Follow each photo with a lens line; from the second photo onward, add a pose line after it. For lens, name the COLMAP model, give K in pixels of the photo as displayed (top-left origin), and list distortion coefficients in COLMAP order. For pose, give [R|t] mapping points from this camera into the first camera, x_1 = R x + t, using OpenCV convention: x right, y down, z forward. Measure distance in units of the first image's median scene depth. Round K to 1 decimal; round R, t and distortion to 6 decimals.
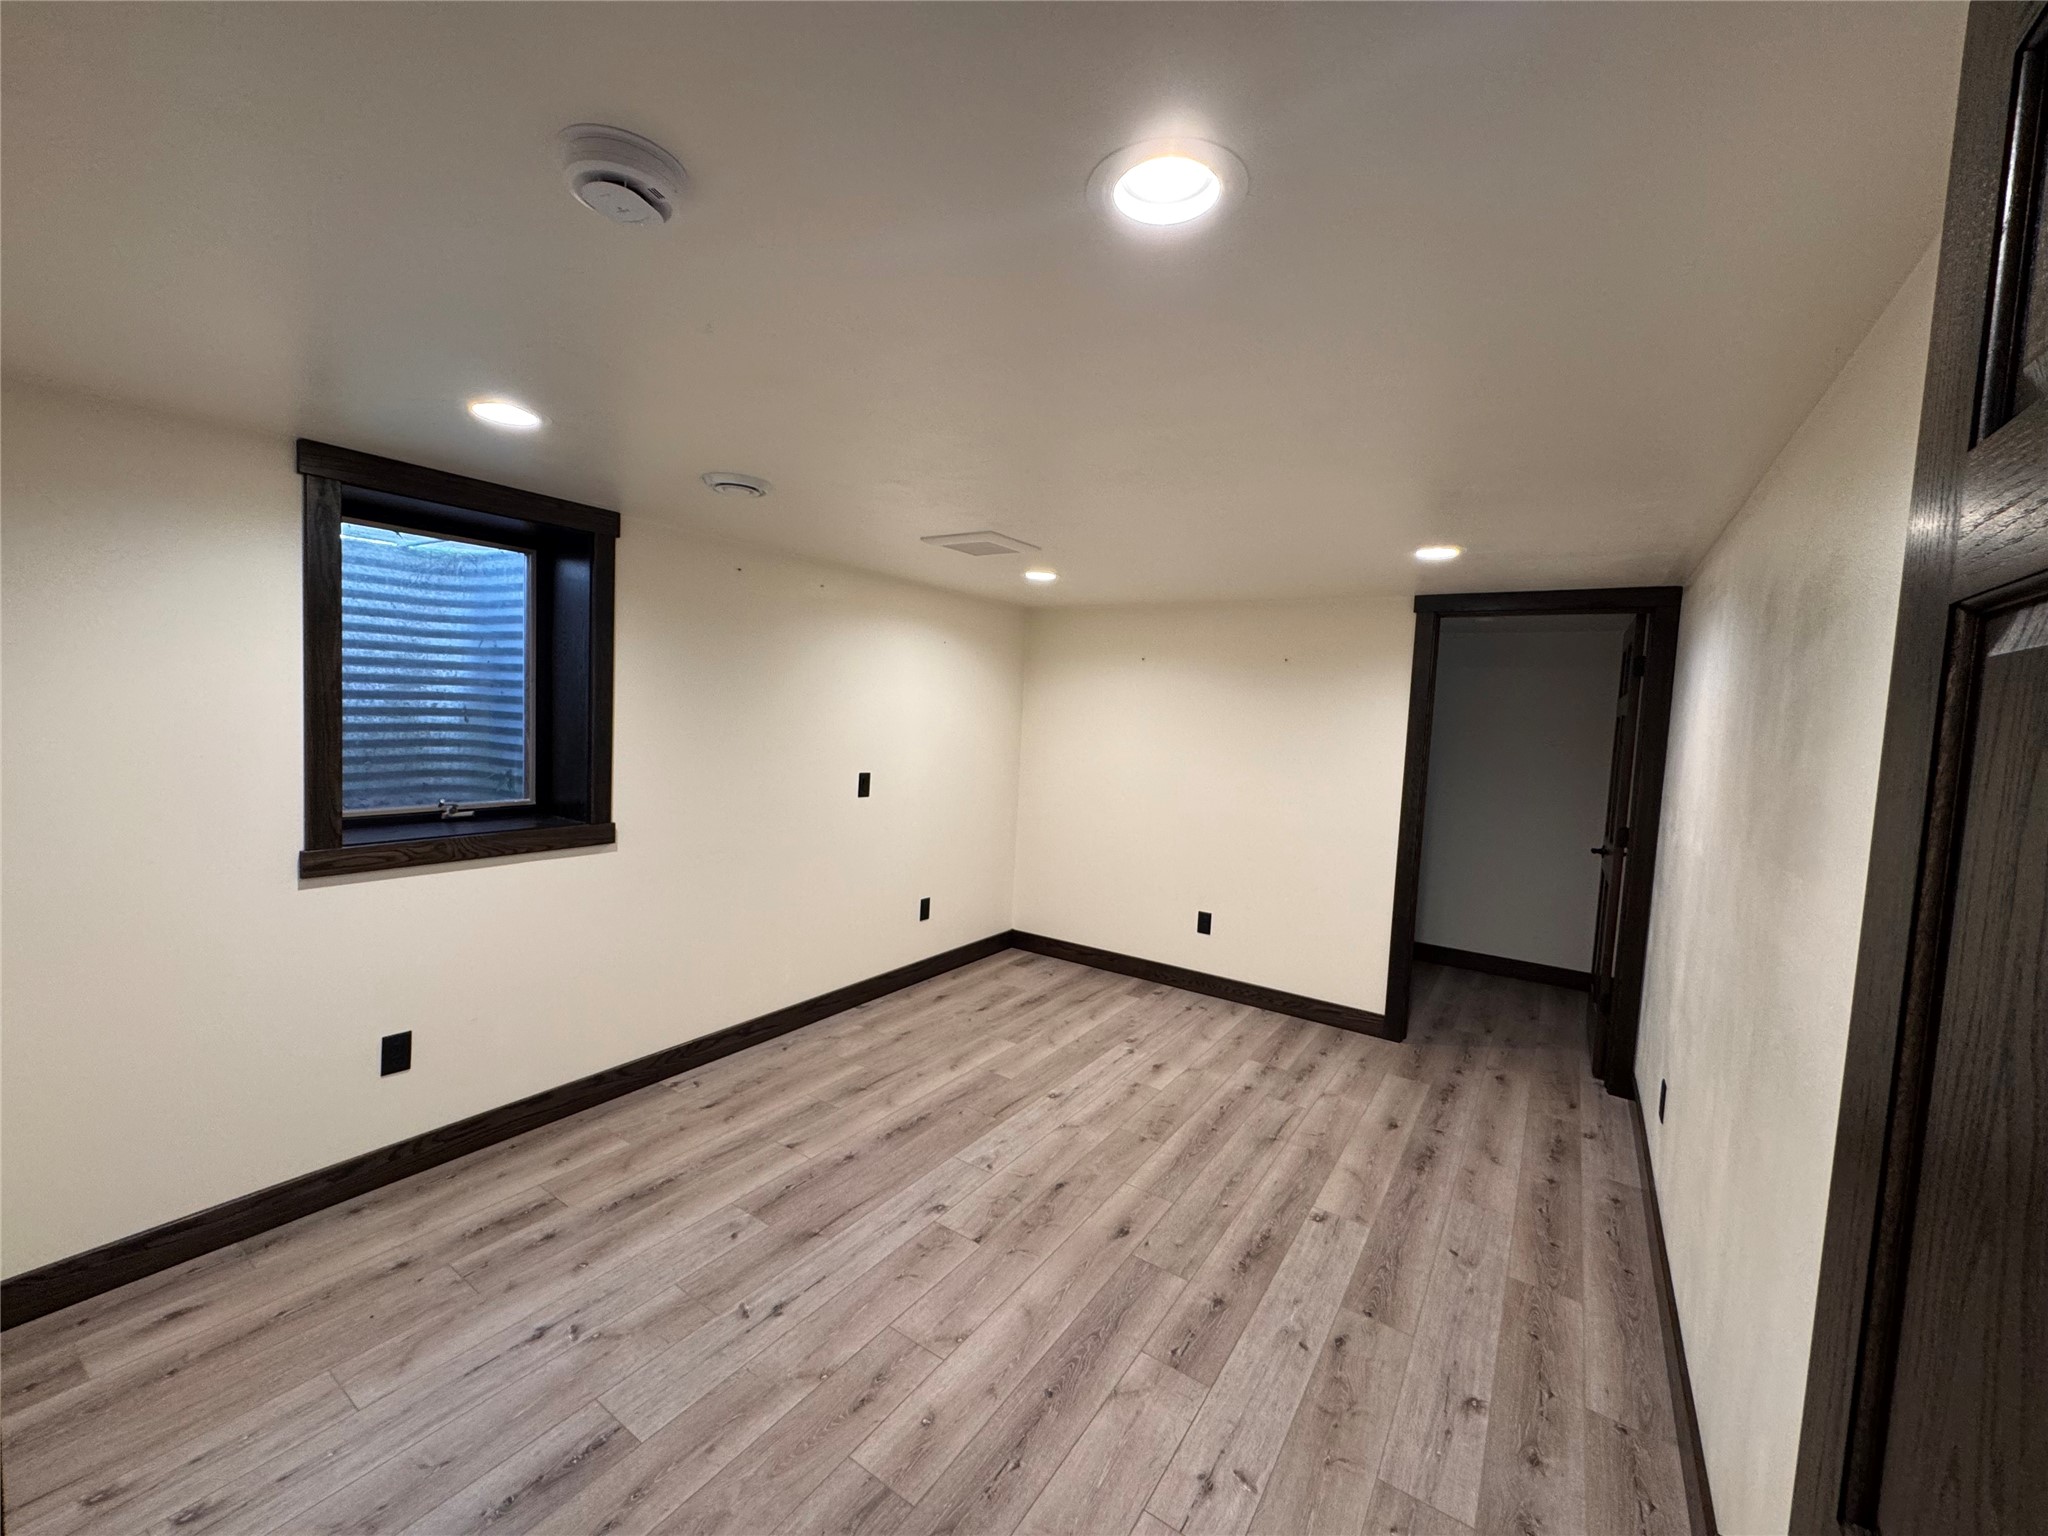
lens RADIAL K [[823.2, 0, 1019.7], [0, 823.2, 757.5], [0, 0, 1]] dist [0.000414, 0.000353]
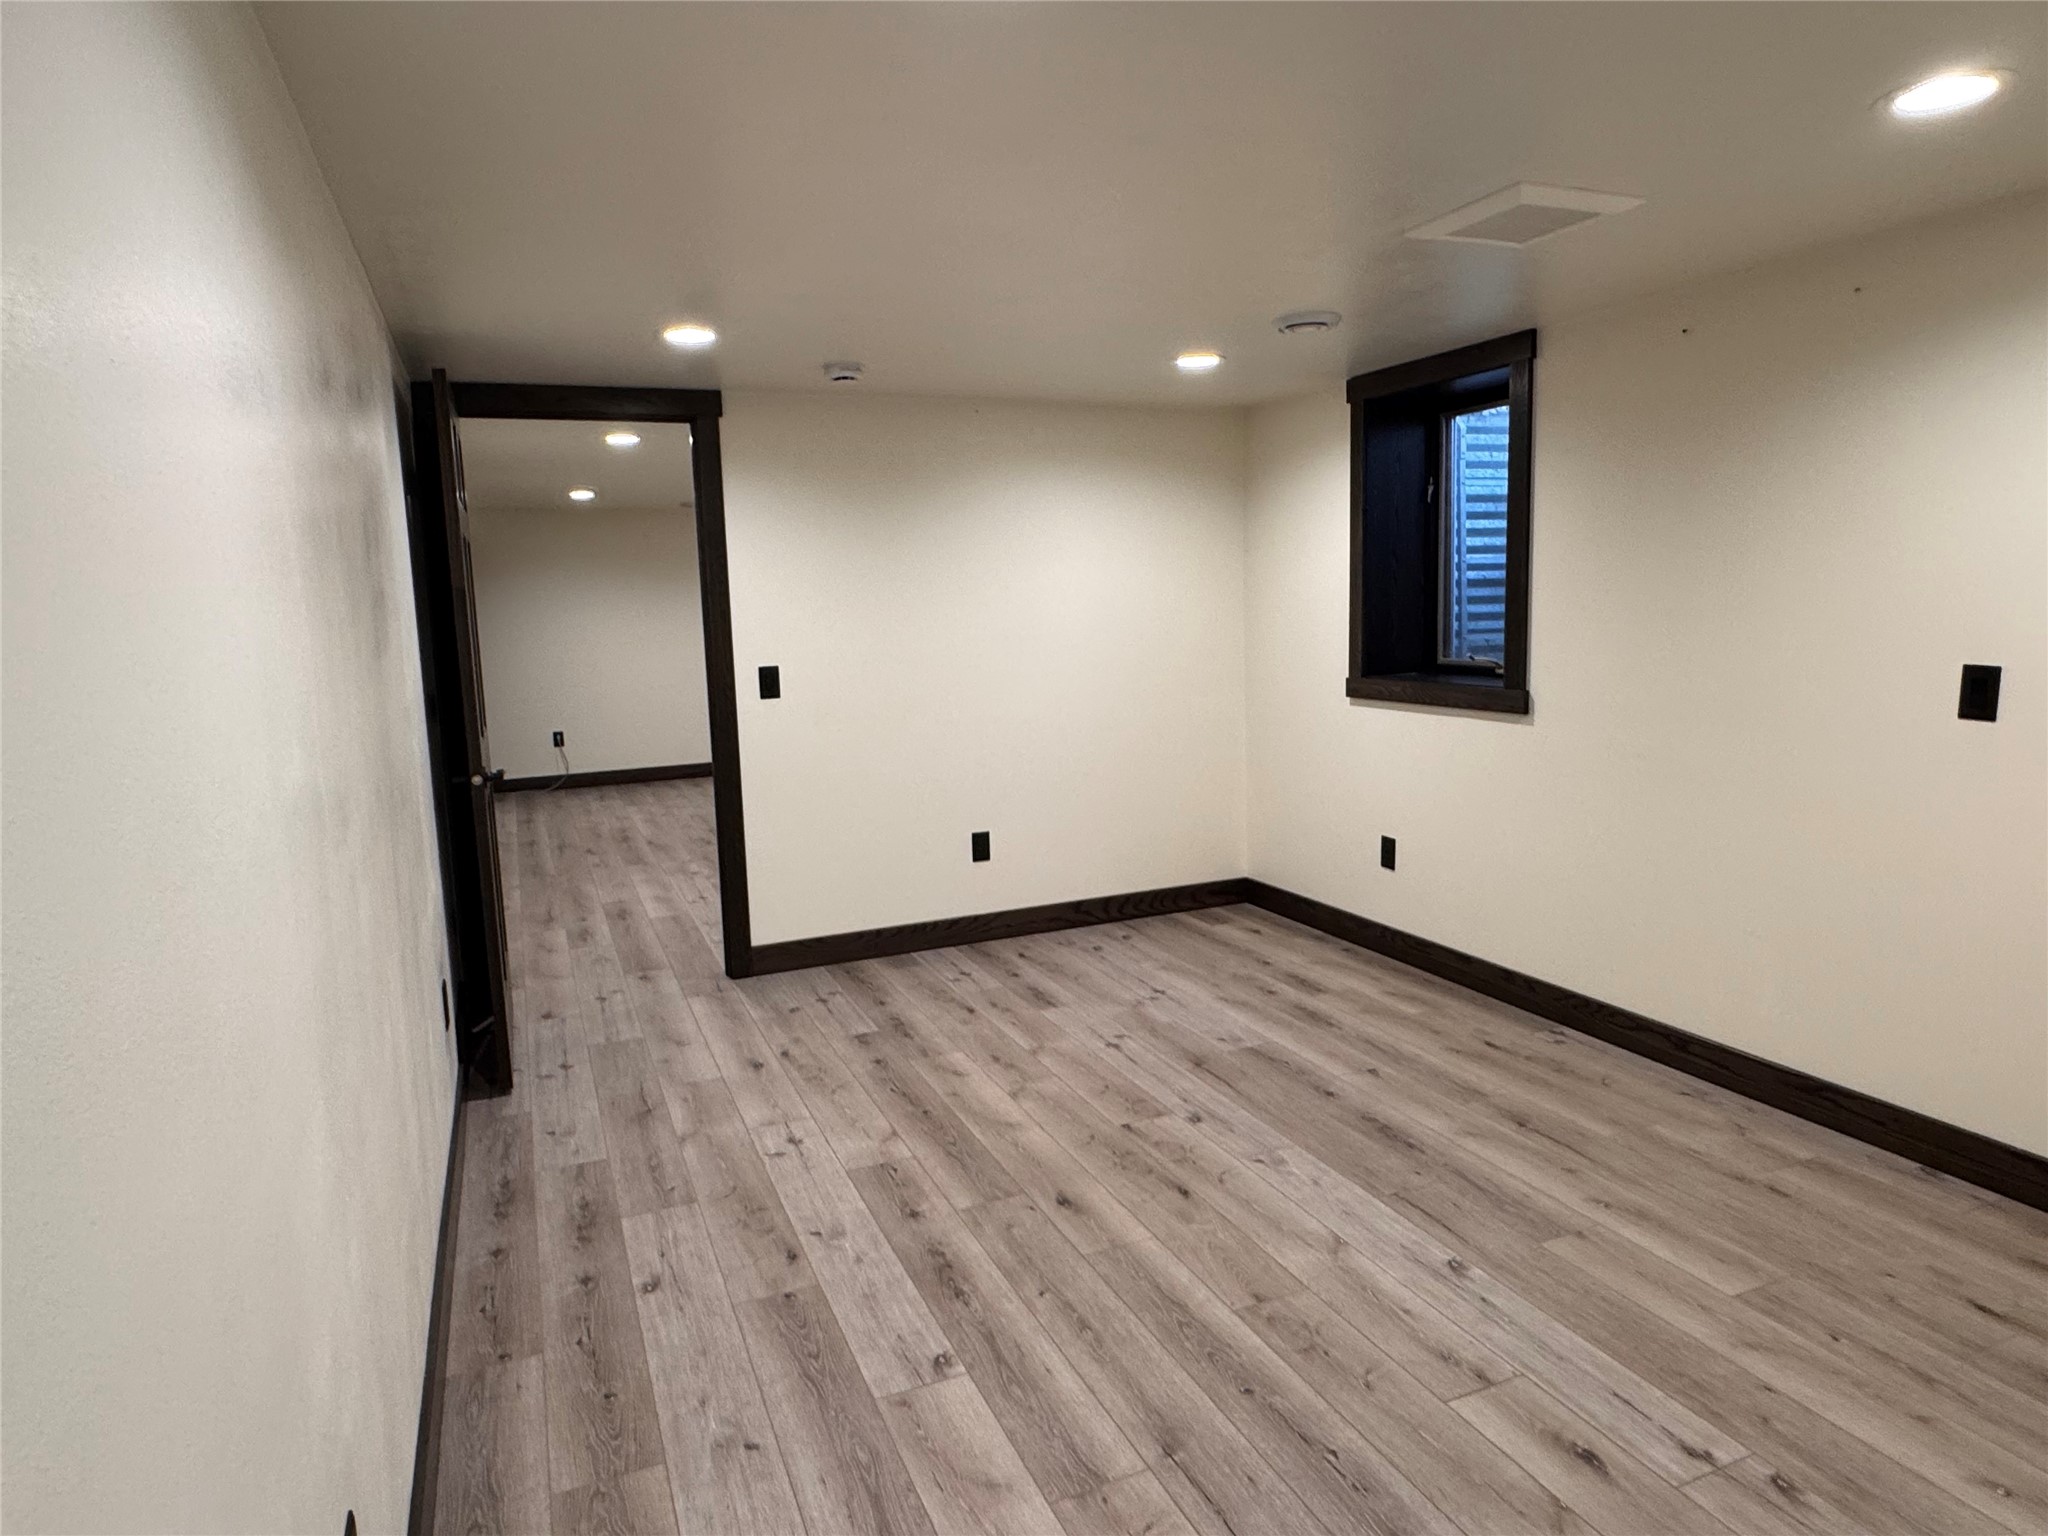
lens RADIAL K [[1192.3, 0, 1017.9], [0, 1192.3, 774.6], [0, 0, 1]] dist [-0.002991, -0.001176]
pose [[-0.544717, 0.094653, -0.833261, 1.072753], [-0.043991, 0.989017, 0.141104, 0.016213], [0.837465, 0.113518, -0.534570, 1.546613]]
